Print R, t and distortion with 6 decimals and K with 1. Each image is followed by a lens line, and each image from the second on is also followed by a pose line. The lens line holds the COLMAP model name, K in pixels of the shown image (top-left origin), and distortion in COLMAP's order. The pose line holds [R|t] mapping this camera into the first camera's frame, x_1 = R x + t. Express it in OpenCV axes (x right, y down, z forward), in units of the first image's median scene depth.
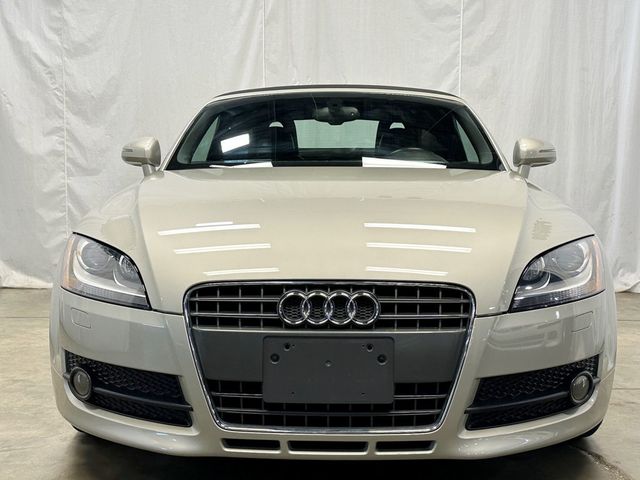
lens RADIAL K [[853.1, 0, 321.4], [0, 853.1, 249.0], [0, 0, 1]] dist [0.220060, -0.532884]
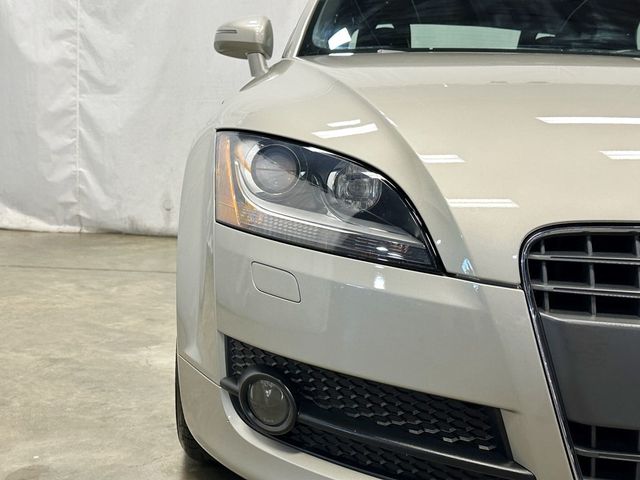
lens RADIAL K [[853.1, 0, 321.4], [0, 853.1, 249.0], [0, 0, 1]] dist [0.220060, -0.532884]
pose [[0.997804, 0.041936, 0.051262, -0.186266], [-0.044320, 0.997945, 0.046282, 0.023048], [-0.049215, -0.048452, 0.997612, 0.320709]]
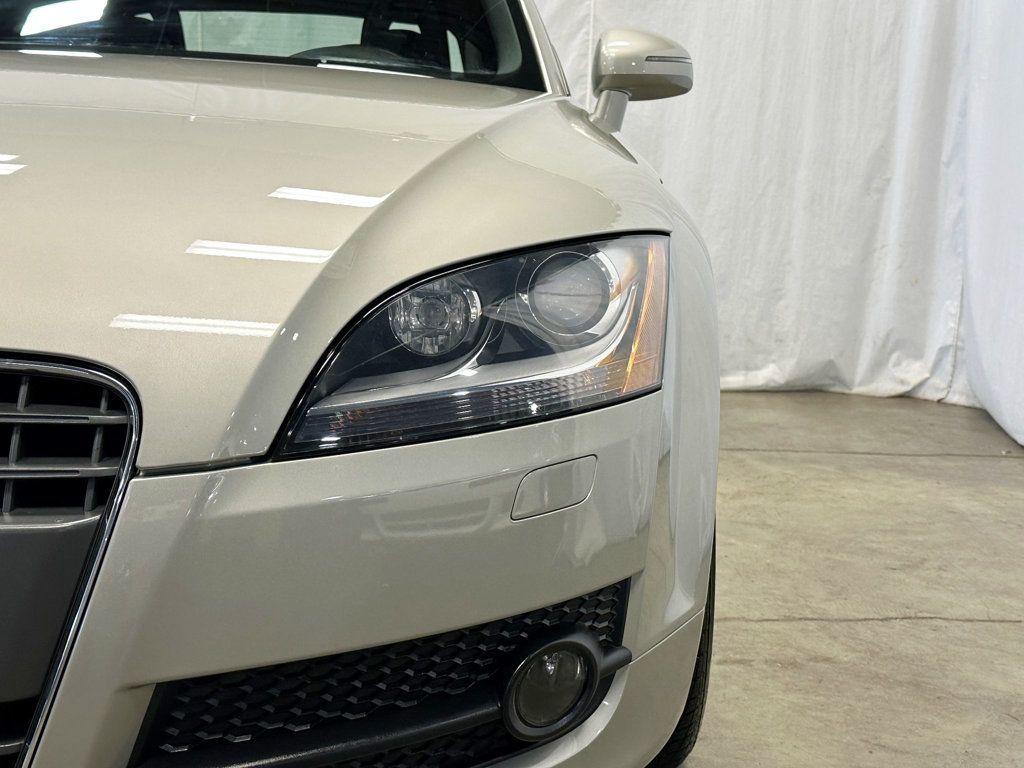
lens RADIAL K [[1365.0, 0, 514.3], [0, 1365.0, 398.5], [0, 0, 1]] dist [0.220060, -0.532884]
pose [[0.999498, 0.021909, 0.022894, 0.180992], [-0.023206, 0.998045, 0.058039, 0.014705], [-0.021577, -0.058541, 0.998052, 0.329513]]
